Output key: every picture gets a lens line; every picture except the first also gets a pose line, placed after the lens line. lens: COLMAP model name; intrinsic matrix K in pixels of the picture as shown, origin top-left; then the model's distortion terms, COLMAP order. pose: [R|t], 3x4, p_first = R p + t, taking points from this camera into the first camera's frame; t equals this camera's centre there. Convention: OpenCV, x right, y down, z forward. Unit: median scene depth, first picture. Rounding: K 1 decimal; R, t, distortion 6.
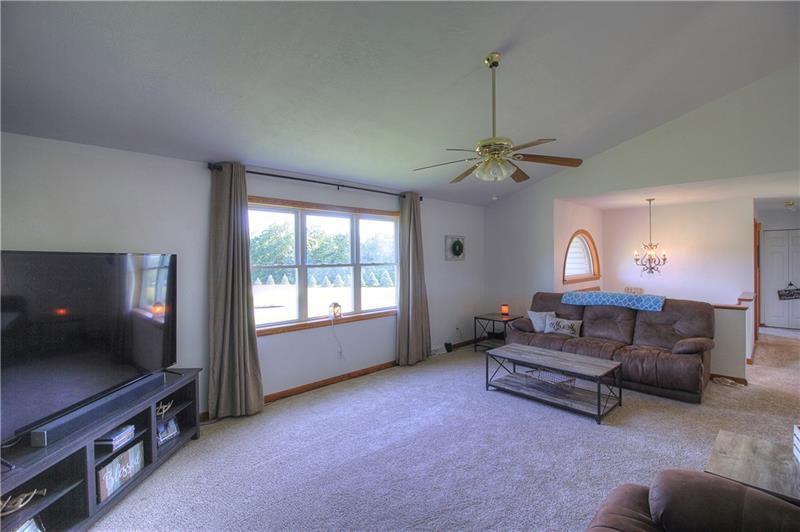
lens RADIAL K [[379.3, 0, 400.0], [0, 379.3, 266.0], [0, 0, 1]] dist [0.019484, -0.000170]
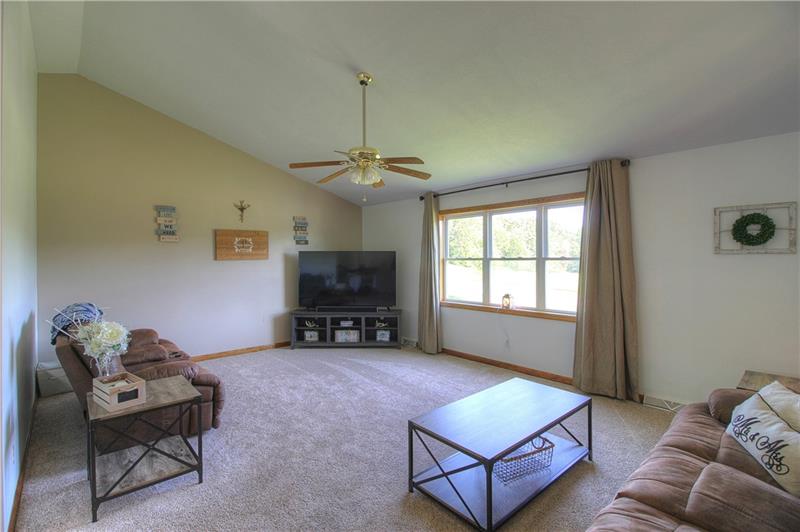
lens RADIAL K [[379.3, 0, 400.0], [0, 379.3, 266.0], [0, 0, 1]] dist [0.019484, -0.000170]
pose [[-0.046158, 0.028980, -0.998514, 0.914128], [-0.016475, 0.999421, 0.029768, -0.008148], [0.998798, 0.017825, -0.045654, 0.758762]]
